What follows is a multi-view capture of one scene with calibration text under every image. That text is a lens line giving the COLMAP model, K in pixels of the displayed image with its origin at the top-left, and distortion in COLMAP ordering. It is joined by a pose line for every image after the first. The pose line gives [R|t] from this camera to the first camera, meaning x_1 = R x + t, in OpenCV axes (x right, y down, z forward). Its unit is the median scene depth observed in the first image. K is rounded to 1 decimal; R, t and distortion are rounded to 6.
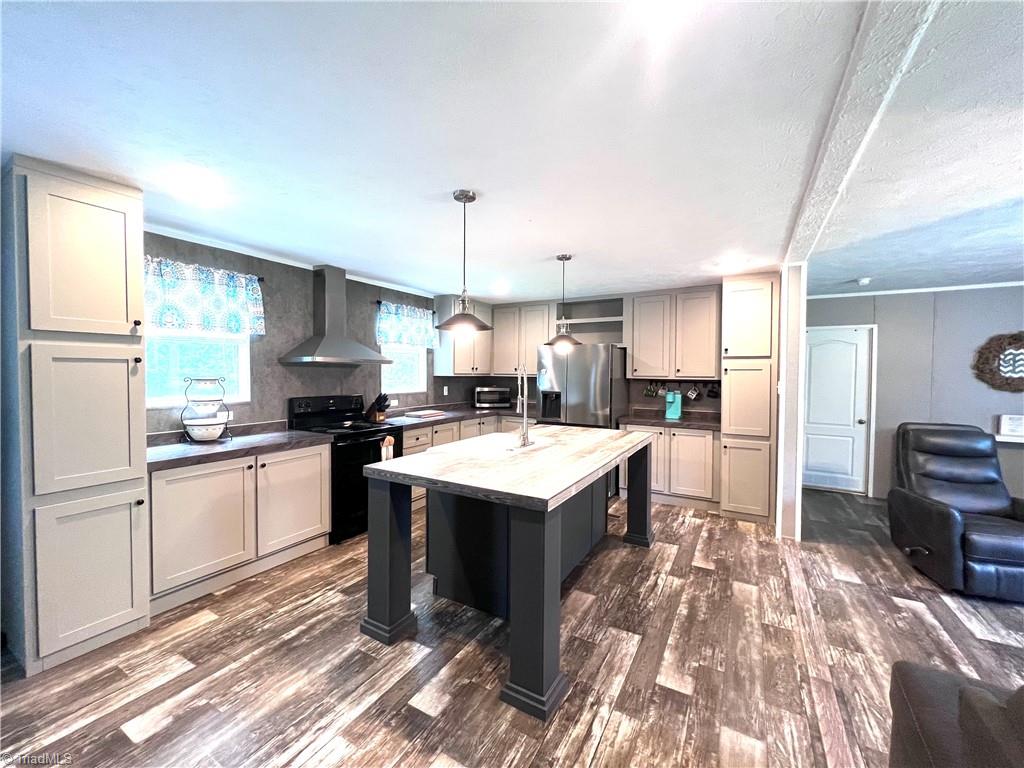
lens RADIAL K [[410.9, 0, 510.8], [0, 410.9, 380.2], [0, 0, 1]] dist [-0.001454, 0.000167]
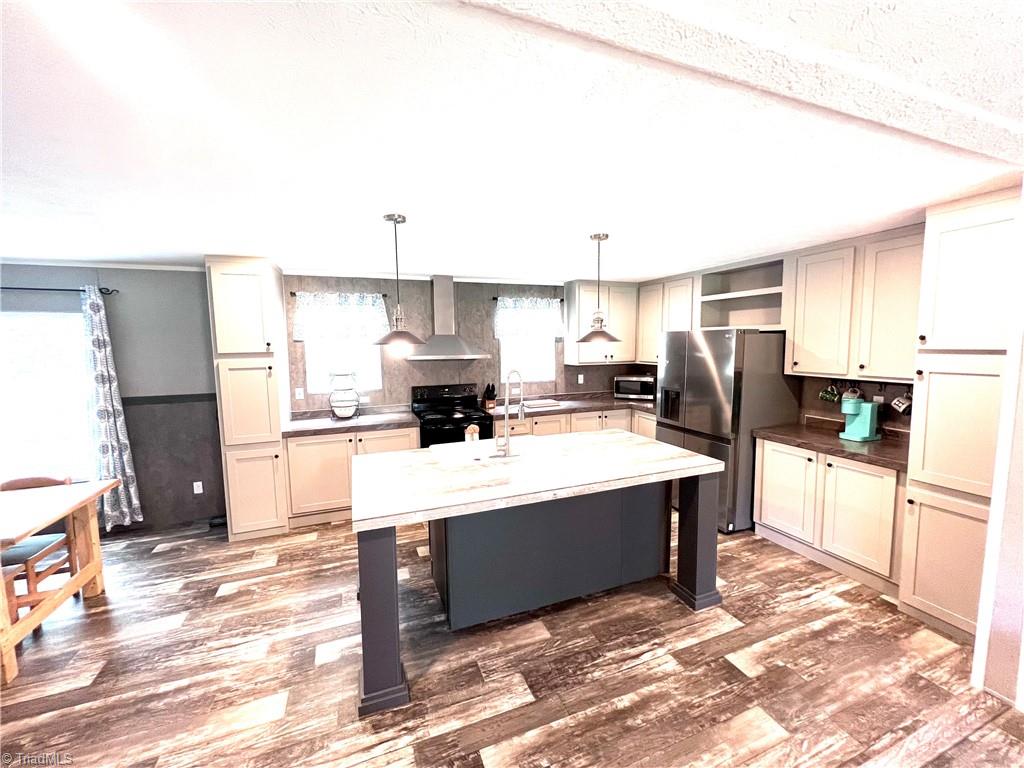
lens RADIAL K [[410.9, 0, 510.8], [0, 410.9, 380.2], [0, 0, 1]] dist [-0.001454, 0.000167]
pose [[0.780246, 0.041325, -0.624106, 0.483213], [0.006414, 0.997234, 0.074050, -0.067486], [0.625440, -0.061780, 0.777823, 0.207958]]
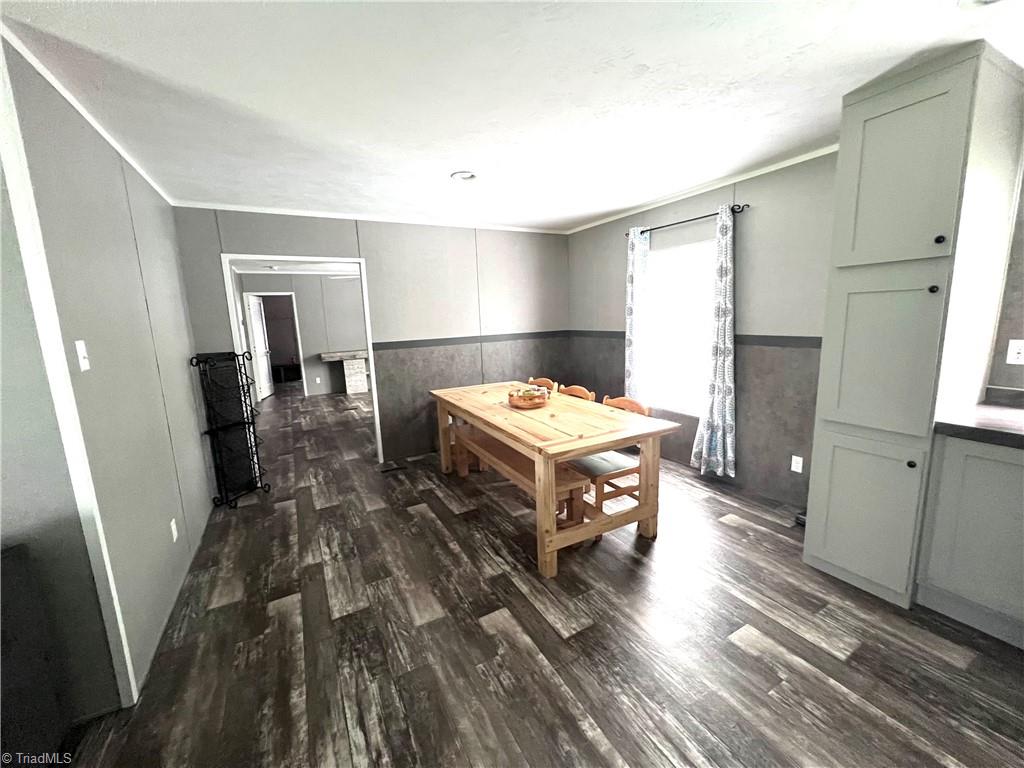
lens RADIAL K [[406.7, 0, 512.0], [0, 406.7, 384.0], [0, 0, 1]] dist [-0.000435, -0.000269]
pose [[-0.515740, 0.154268, -0.842742, 0.107650], [0.014630, 0.985097, 0.171374, -0.008669], [0.856620, 0.076055, -0.510311, 0.433636]]
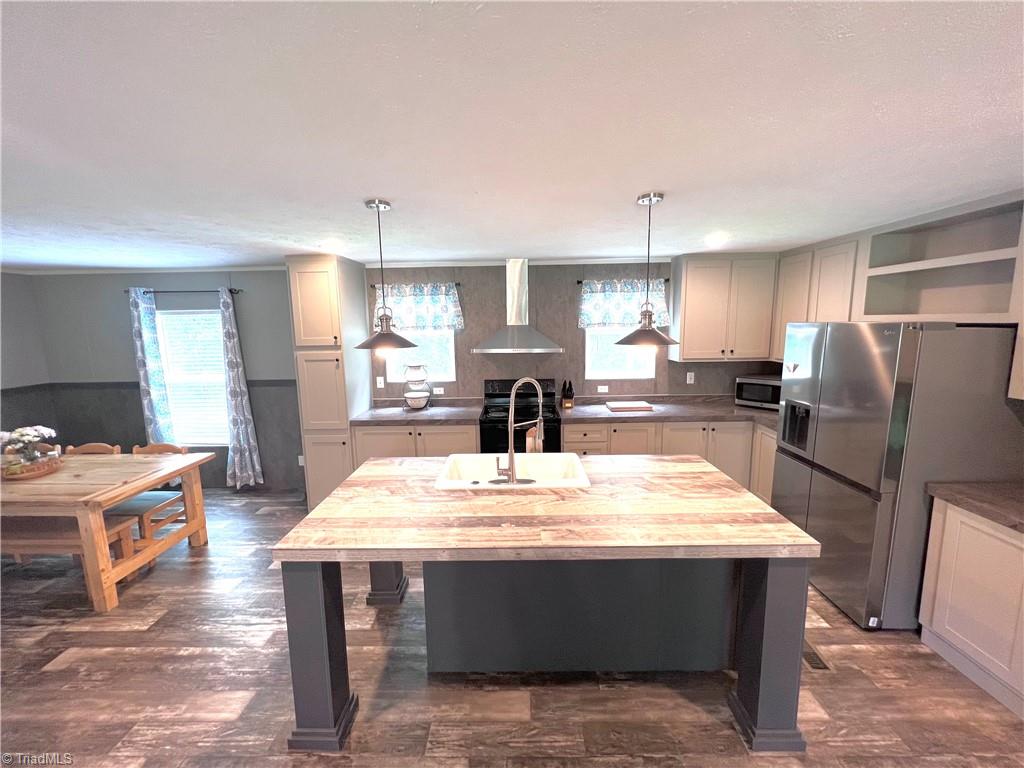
lens RADIAL K [[410.9, 0, 510.8], [0, 410.9, 380.2], [0, 0, 1]] dist [-0.001454, 0.000167]
pose [[0.490518, 0.105624, -0.865006, 0.534235], [0.002947, 0.992420, 0.122854, -0.102123], [0.871426, -0.062811, 0.486488, 0.478517]]
